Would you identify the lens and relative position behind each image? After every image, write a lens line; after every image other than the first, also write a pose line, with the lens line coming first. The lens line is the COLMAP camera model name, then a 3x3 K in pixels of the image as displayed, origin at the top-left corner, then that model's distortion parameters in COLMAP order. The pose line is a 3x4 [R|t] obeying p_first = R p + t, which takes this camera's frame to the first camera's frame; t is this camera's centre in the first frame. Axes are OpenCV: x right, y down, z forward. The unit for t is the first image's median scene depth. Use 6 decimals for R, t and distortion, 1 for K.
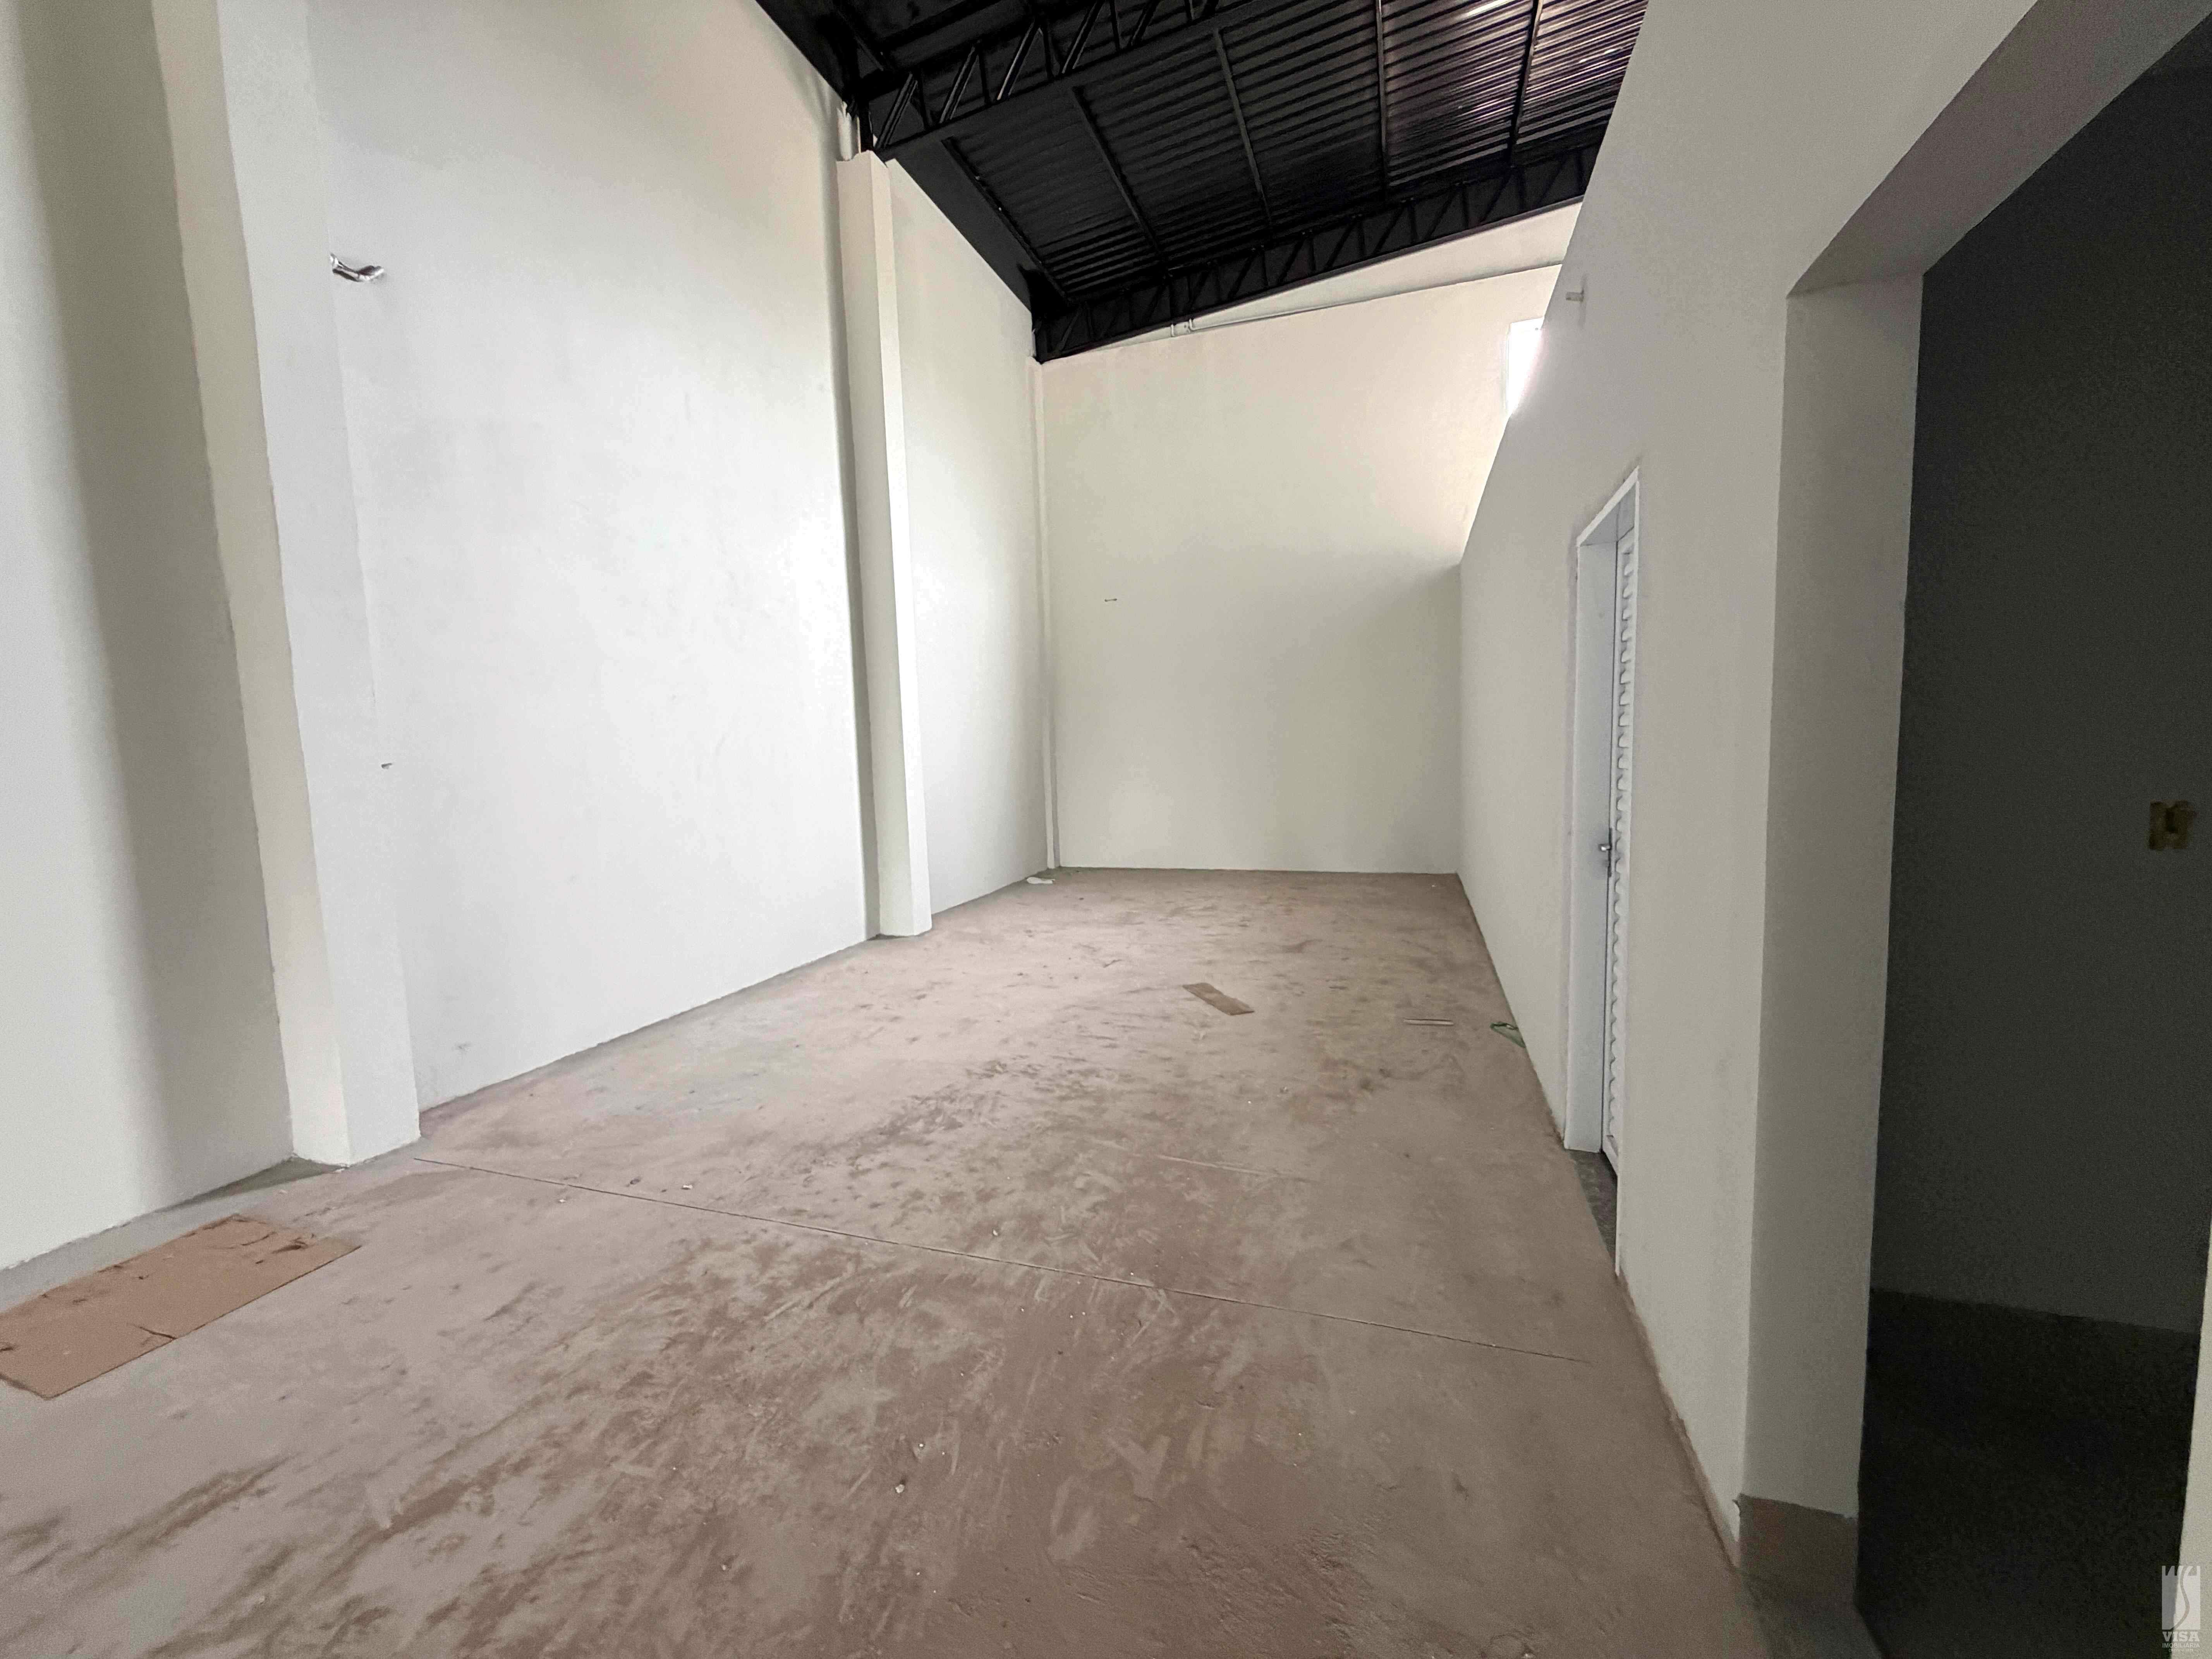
lens RADIAL K [[876.7, 0, 1094.6], [0, 876.7, 825.4], [0, 0, 1]] dist [0.000493, 0.000718]
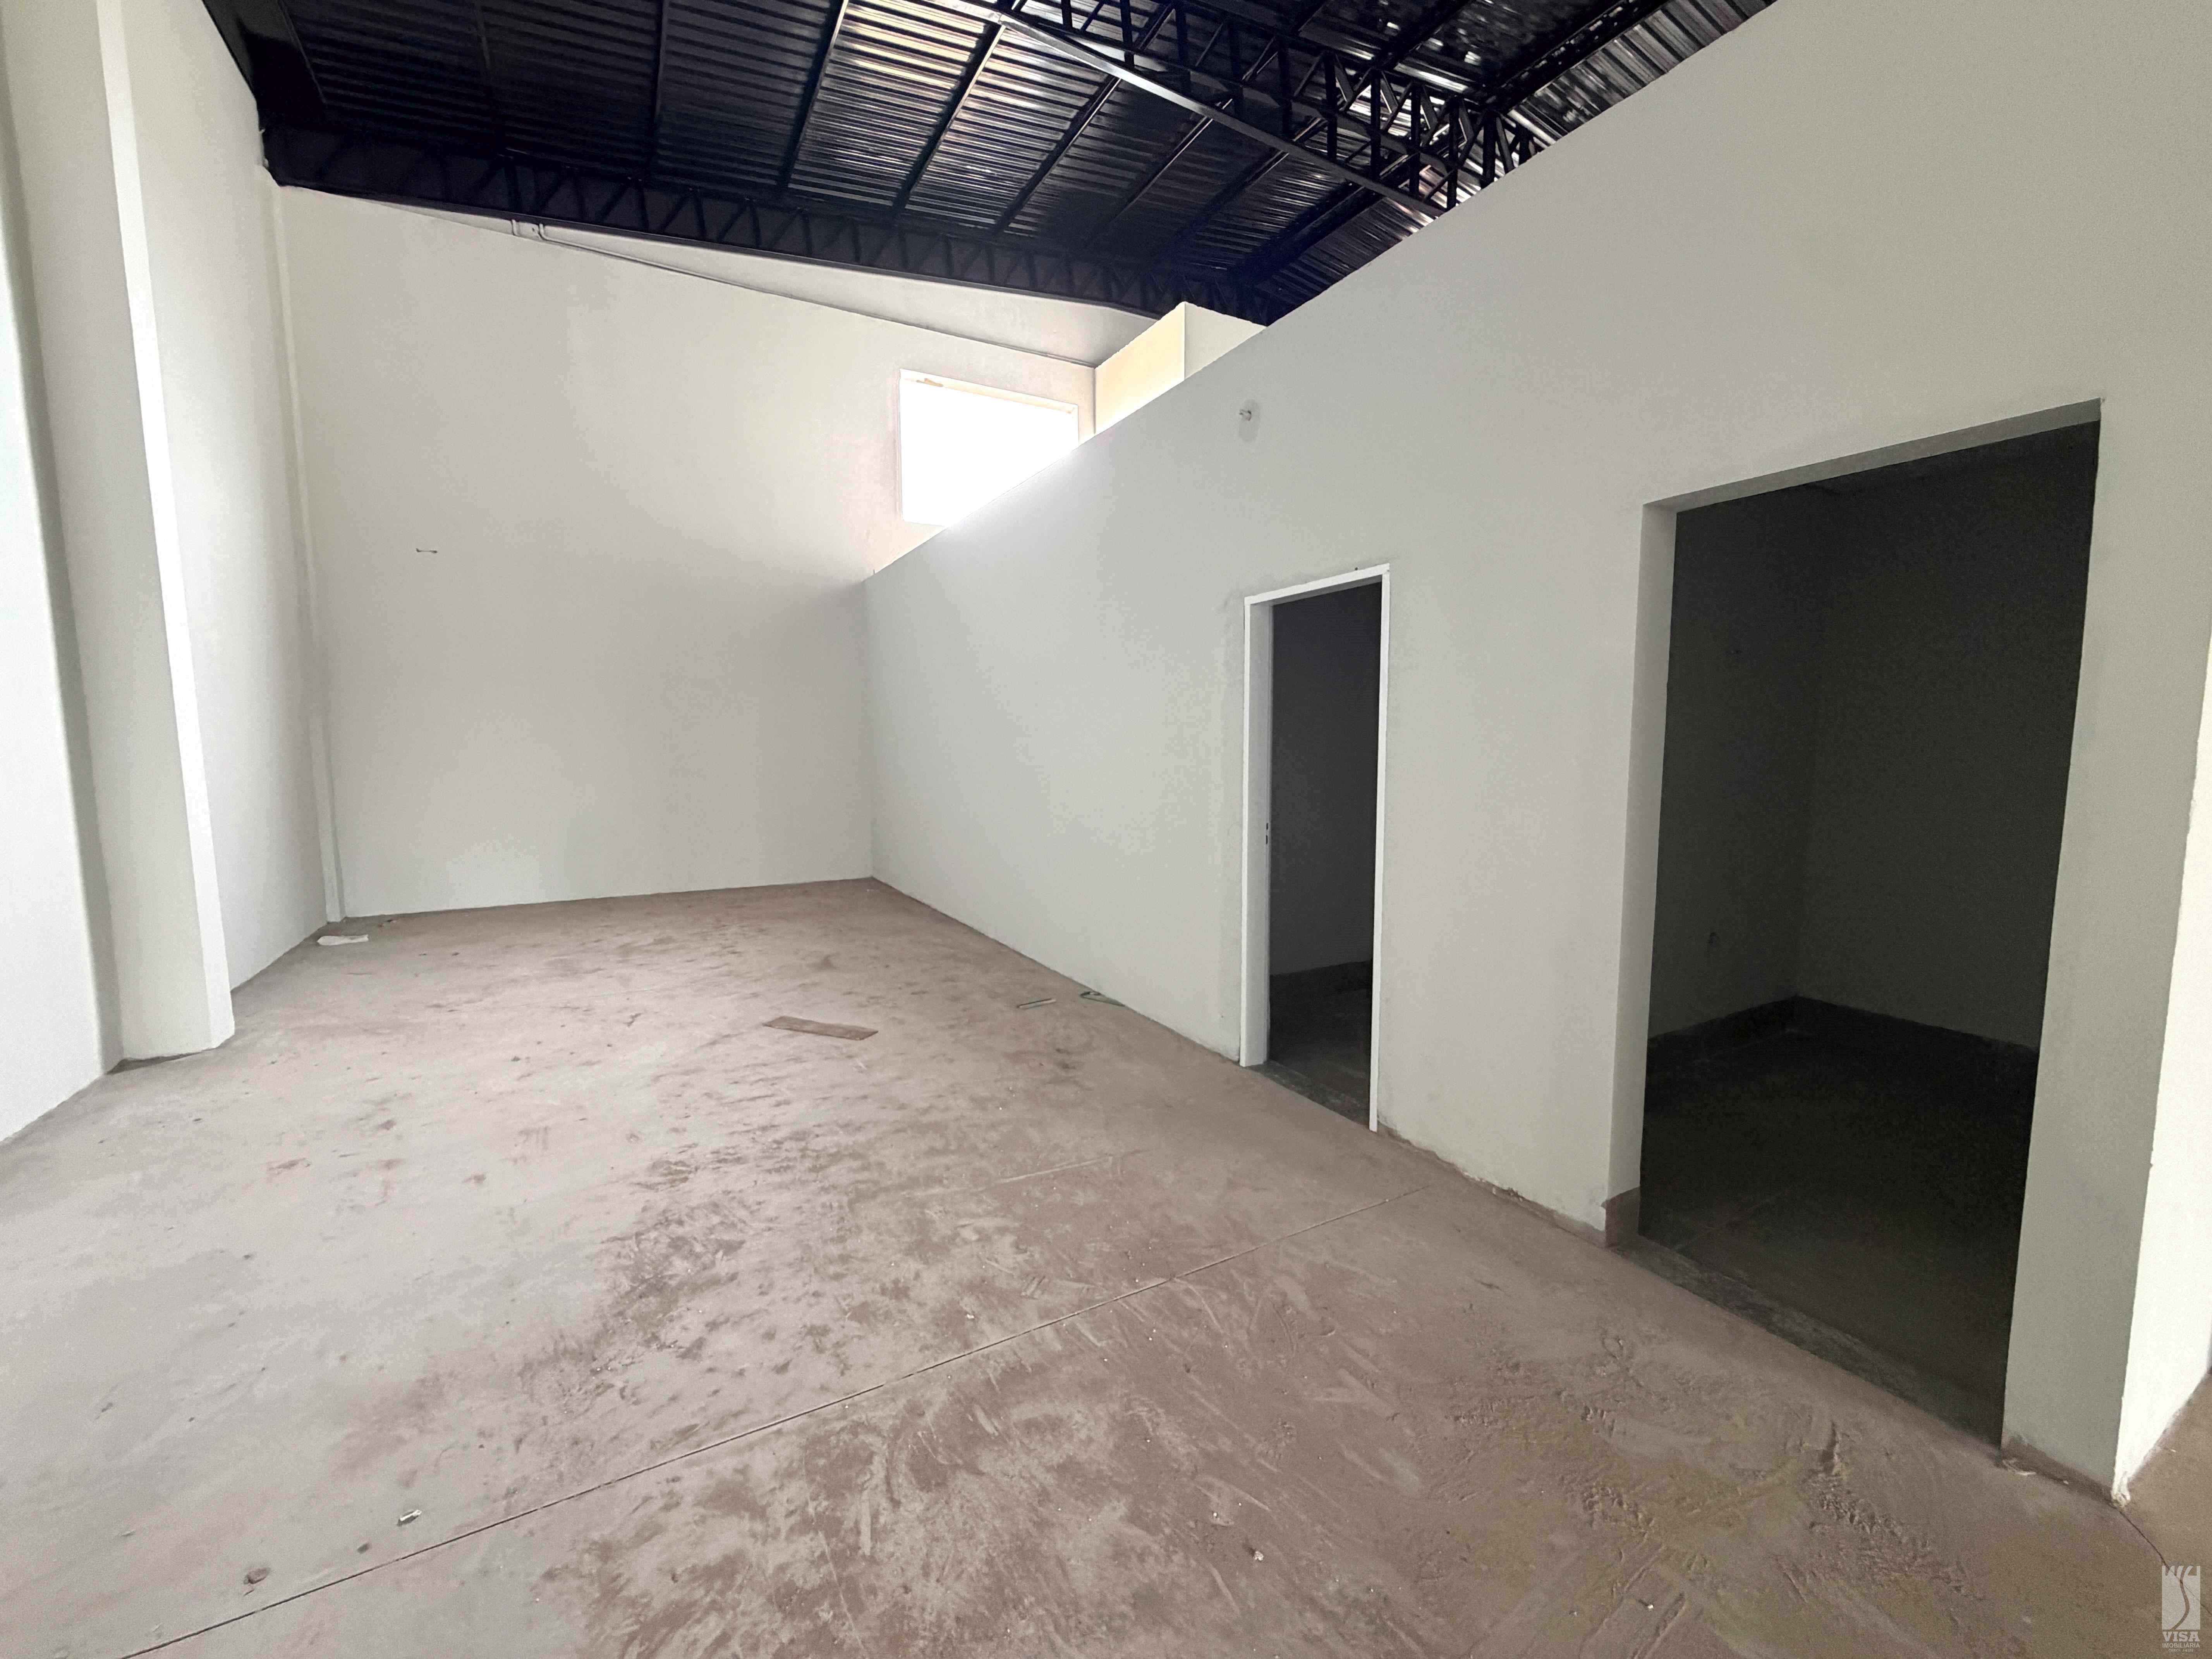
lens RADIAL K [[876.7, 0, 1096.1], [0, 876.7, 833.6], [0, 0, 1]] dist [0.000493, 0.000718]
pose [[0.669531, -0.048946, 0.741170, -0.485806], [0.050229, 0.998526, 0.020568, -0.013831], [-0.741084, 0.023457, 0.671002, 0.243233]]
